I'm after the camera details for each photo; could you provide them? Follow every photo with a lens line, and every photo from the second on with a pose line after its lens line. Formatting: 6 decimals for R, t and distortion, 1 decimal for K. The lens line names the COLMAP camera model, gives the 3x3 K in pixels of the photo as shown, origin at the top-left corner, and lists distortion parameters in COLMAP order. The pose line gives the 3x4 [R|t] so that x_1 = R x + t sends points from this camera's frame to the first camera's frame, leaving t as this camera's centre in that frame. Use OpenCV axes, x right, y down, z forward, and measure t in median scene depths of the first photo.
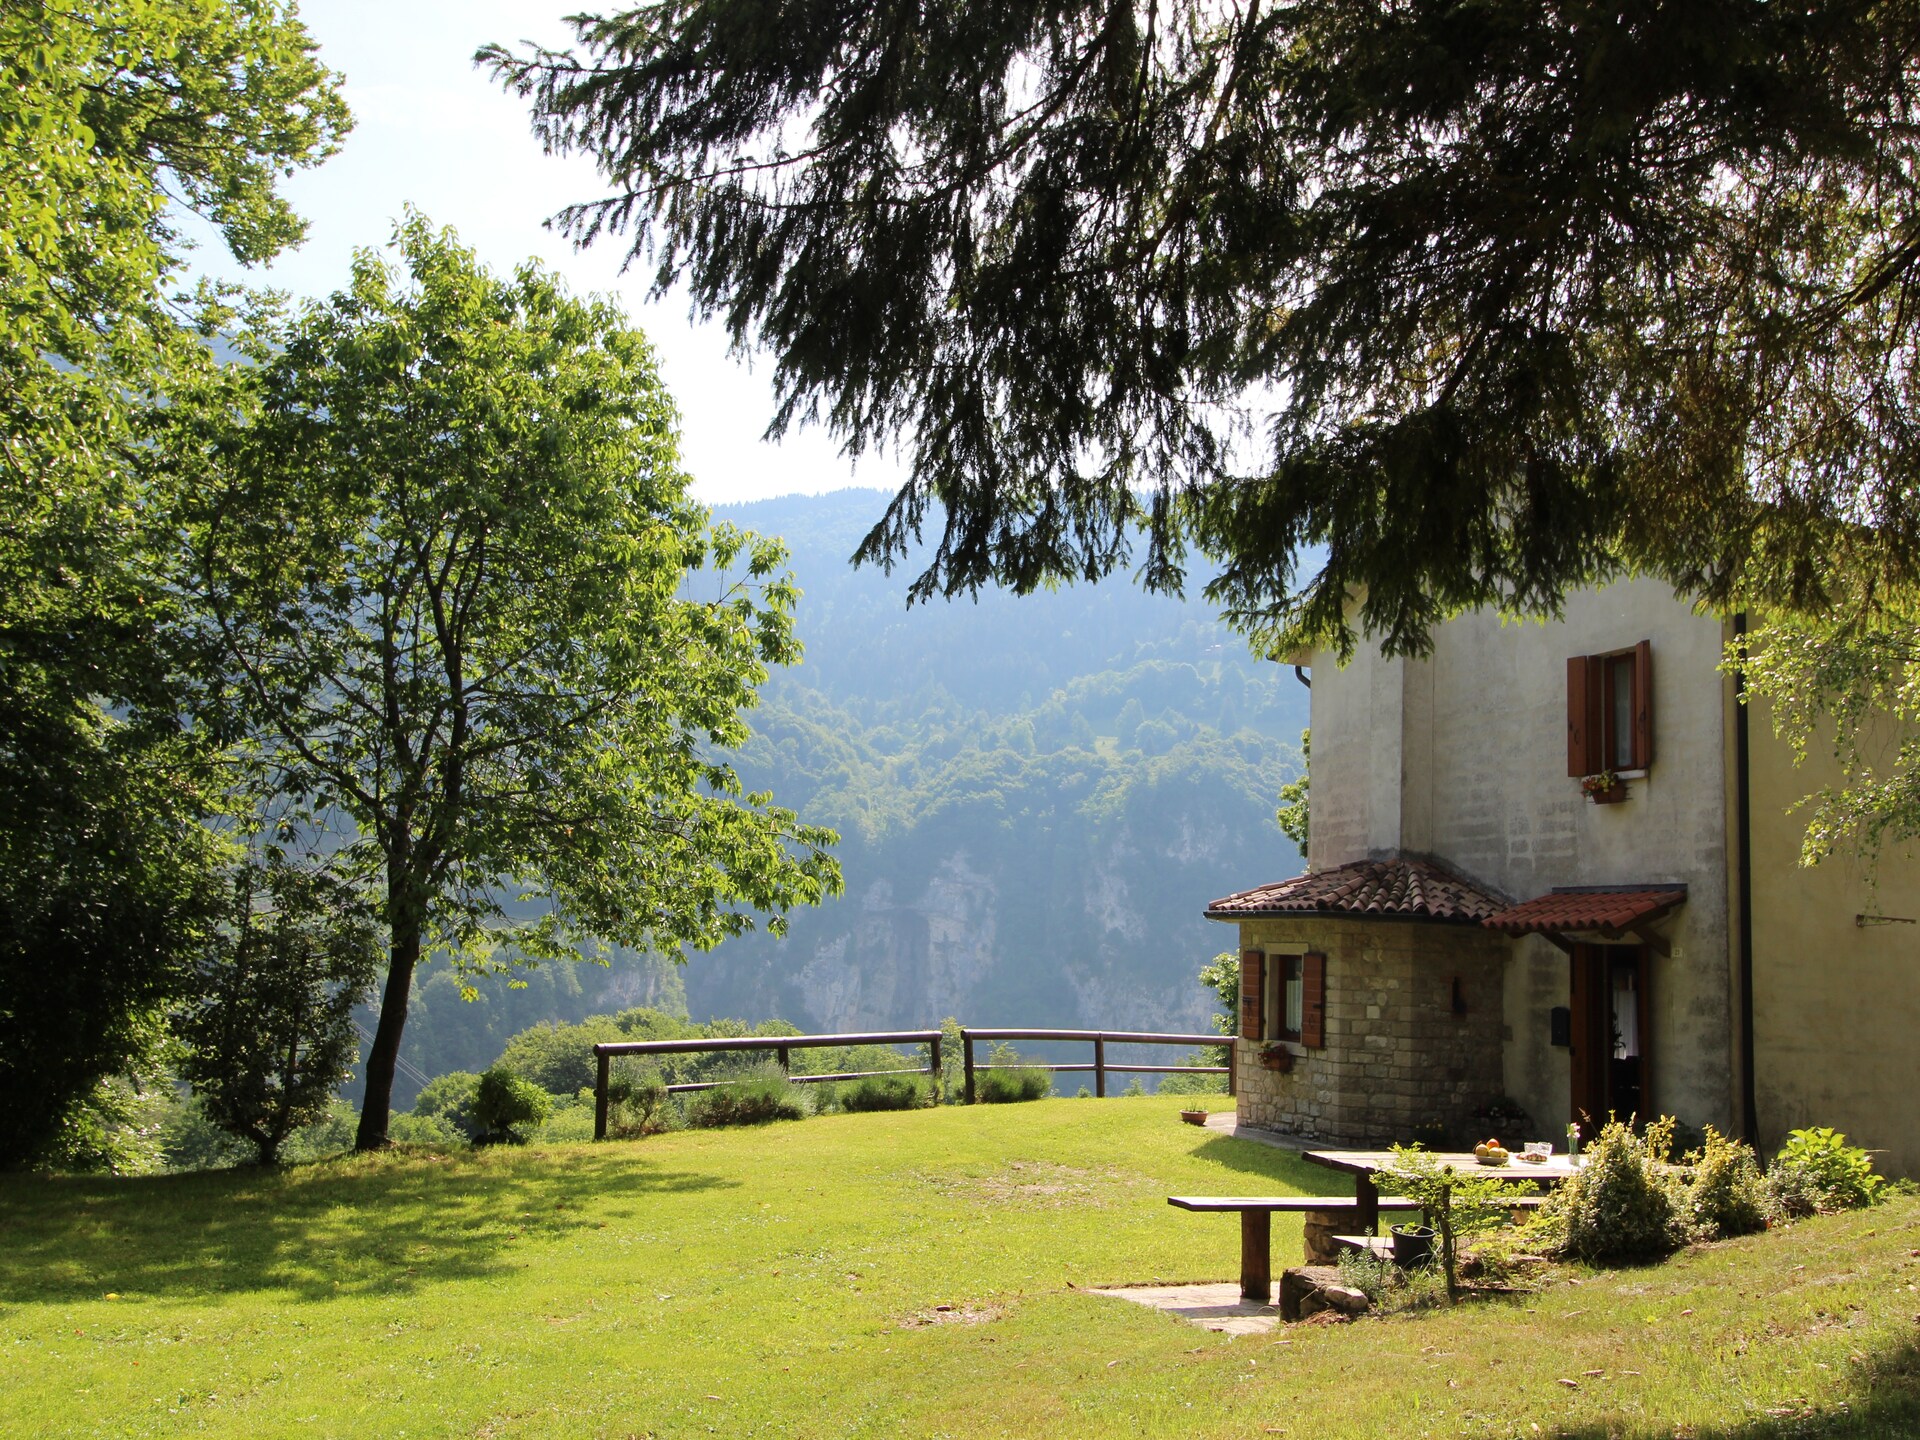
lens RADIAL K [[1498.7, 0, 976.0], [0, 1498.7, 719.8], [0, 0, 1]] dist [0.020802, -0.012021]
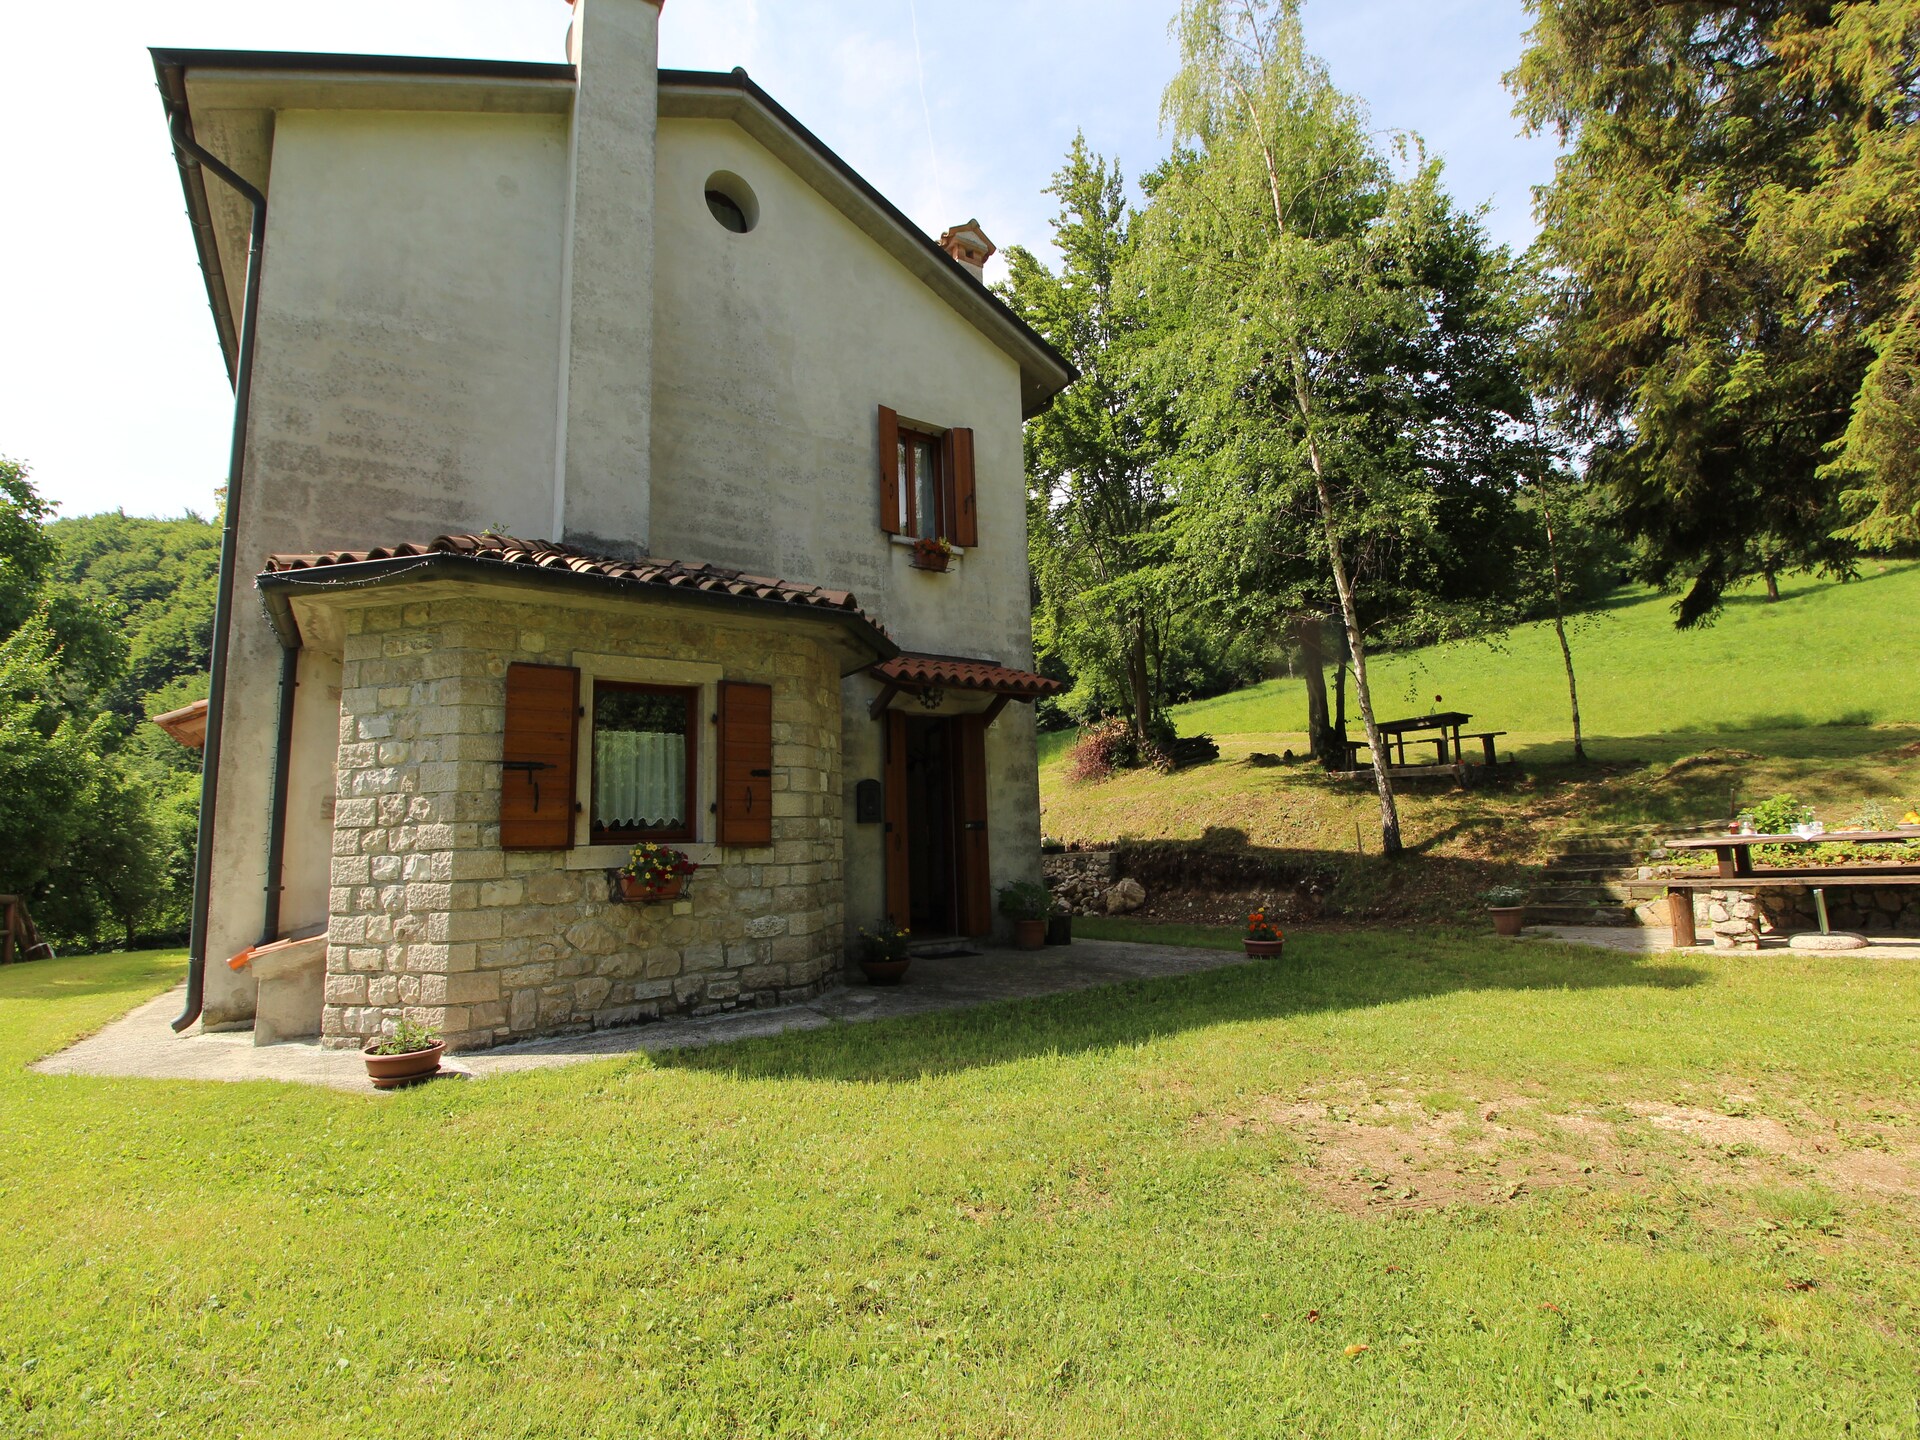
lens RADIAL K [[891.4, 0, 985.5], [0, 891.4, 724.3], [0, 0, 1]] dist [-0.000304, -0.000513]
pose [[-0.207576, 0.094270, 0.973666, -0.128041], [-0.128669, 0.984067, -0.122707, 0.207826], [-0.969720, -0.150751, -0.192139, 1.006643]]
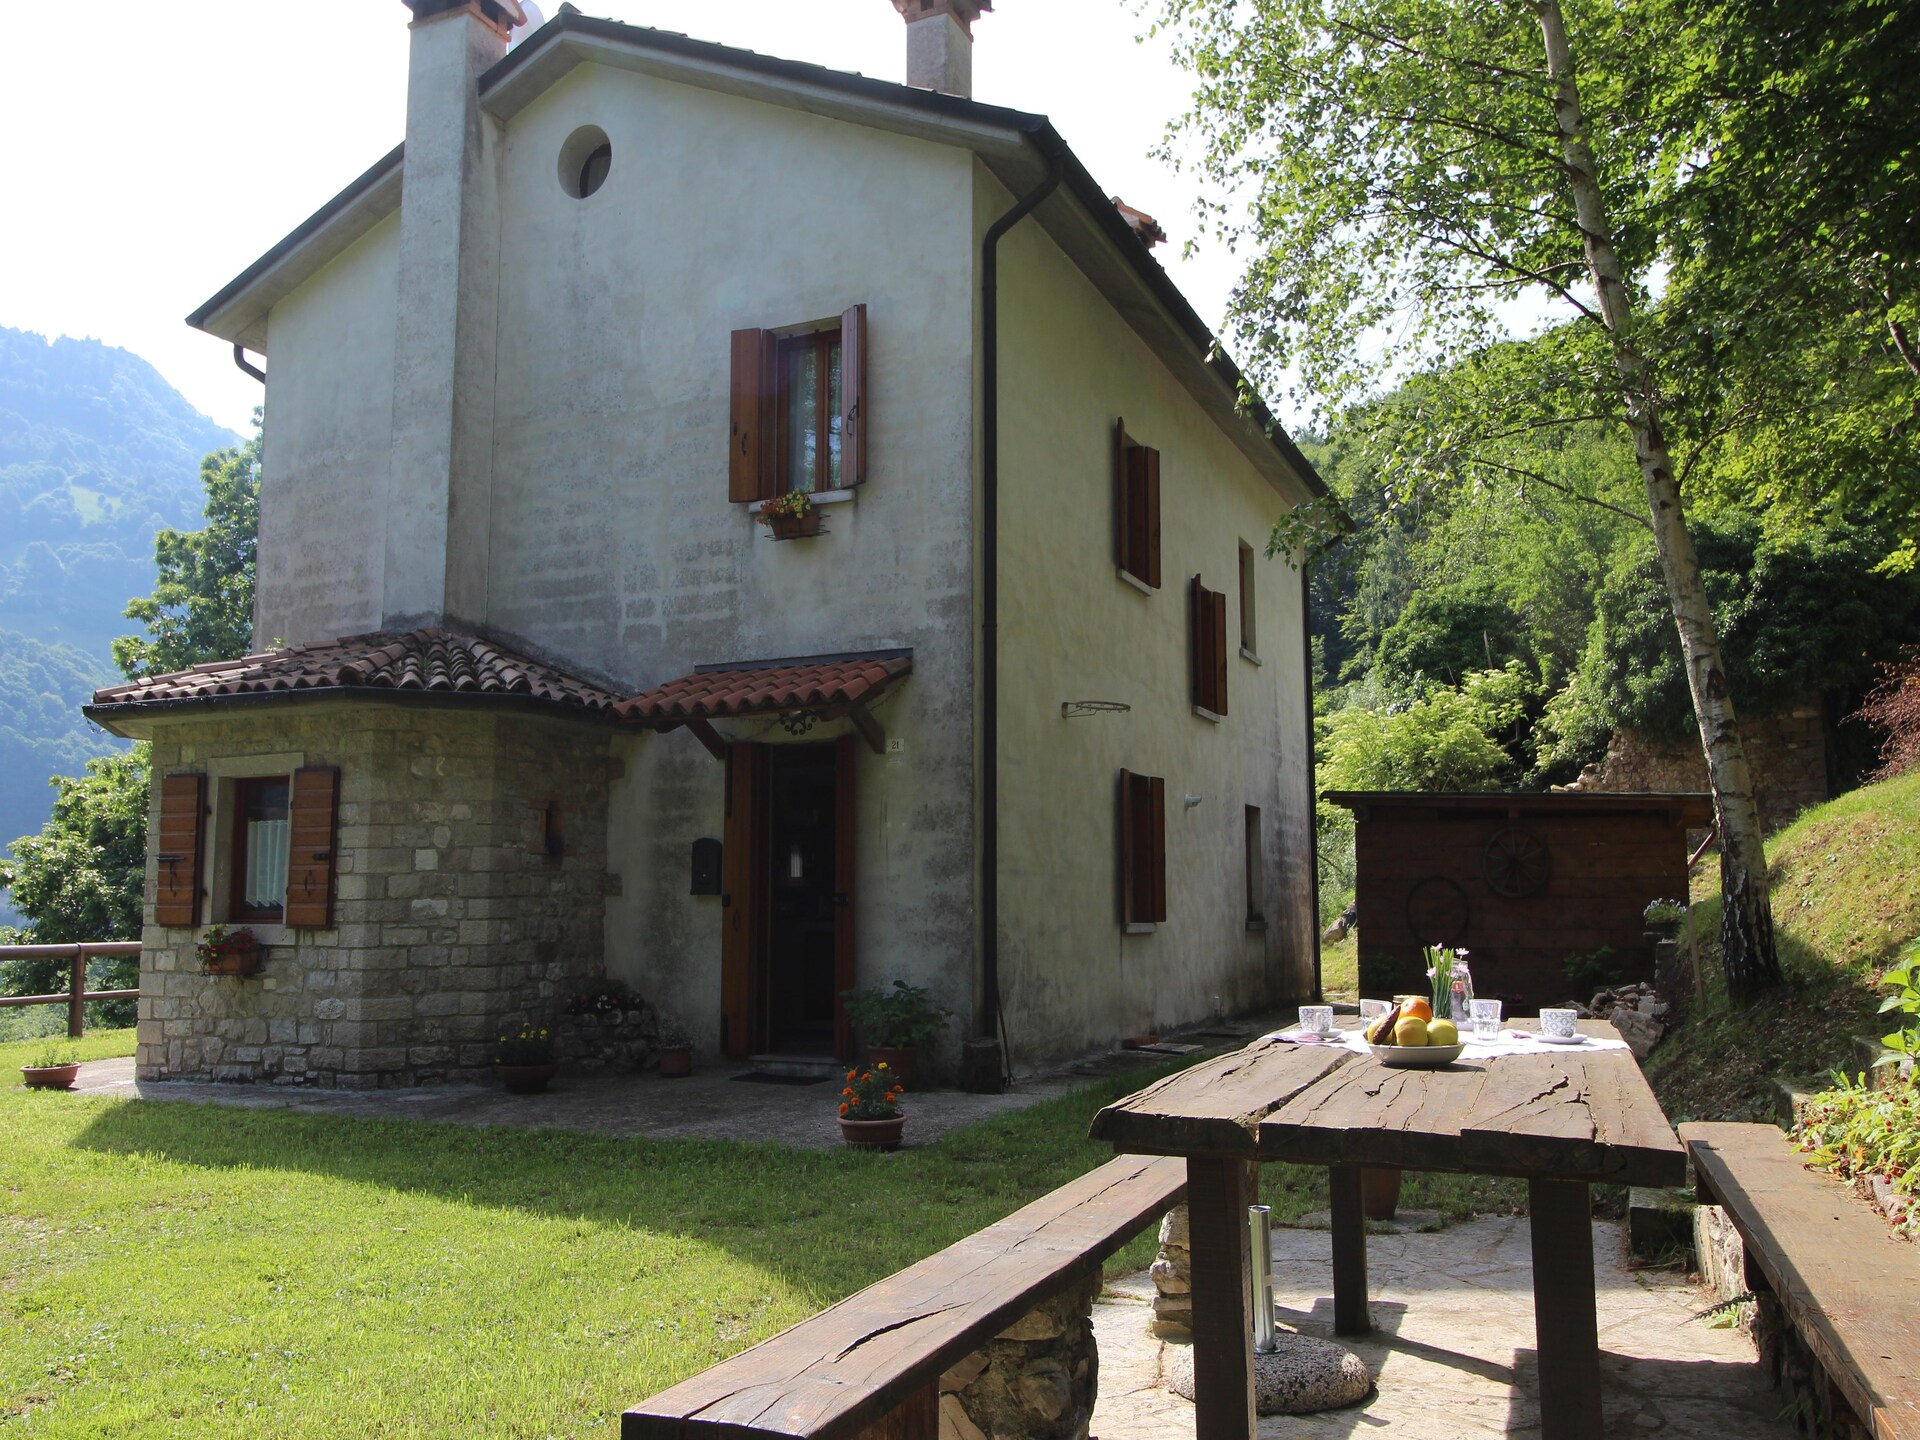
lens RADIAL K [[1498.7, 0, 946.9], [0, 1498.7, 726.9], [0, 0, 1]] dist [0.020802, -0.012021]
pose [[0.730792, 0.023829, 0.682184, 0.006323], [-0.064426, 0.997337, 0.034179, 0.107801], [-0.679553, -0.068928, 0.730381, 0.423968]]
